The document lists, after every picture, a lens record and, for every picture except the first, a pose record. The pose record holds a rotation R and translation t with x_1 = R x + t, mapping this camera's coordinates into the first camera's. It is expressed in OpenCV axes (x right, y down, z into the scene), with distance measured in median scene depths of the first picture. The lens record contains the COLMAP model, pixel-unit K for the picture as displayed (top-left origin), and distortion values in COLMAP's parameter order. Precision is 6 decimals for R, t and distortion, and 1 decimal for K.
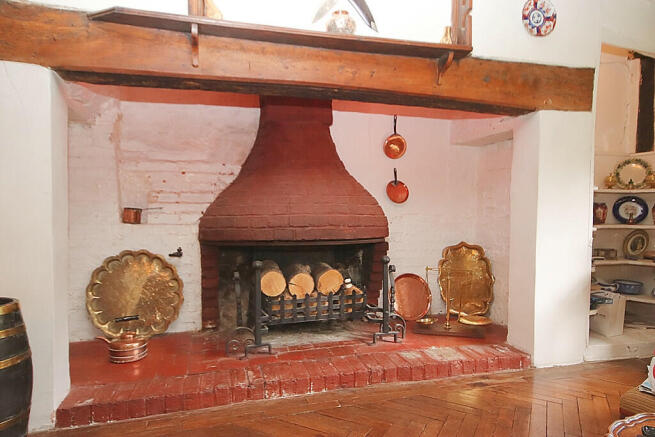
lens RADIAL K [[422.4, 0, 328.1], [0, 422.4, 220.2], [0, 0, 1]] dist [0.006105, 0.000902]
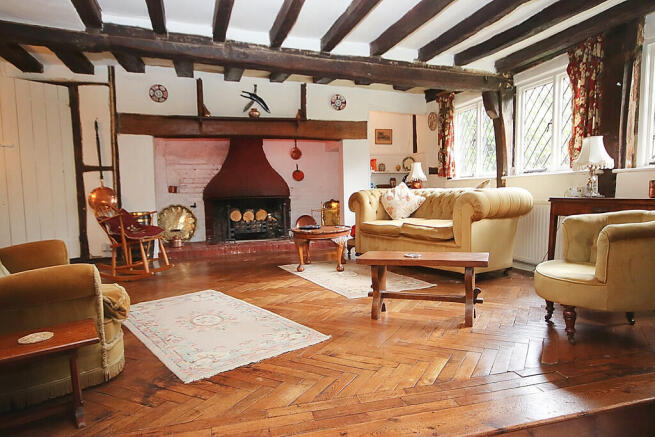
lens RADIAL K [[422.4, 0, 326.9], [0, 422.4, 218.9], [0, 0, 1]] dist [0.006105, 0.000902]
pose [[0.999598, -0.028140, 0.003319, 0.338549], [0.028066, 0.999397, 0.020434, 0.122967], [-0.003892, -0.020333, 0.999786, -1.244763]]
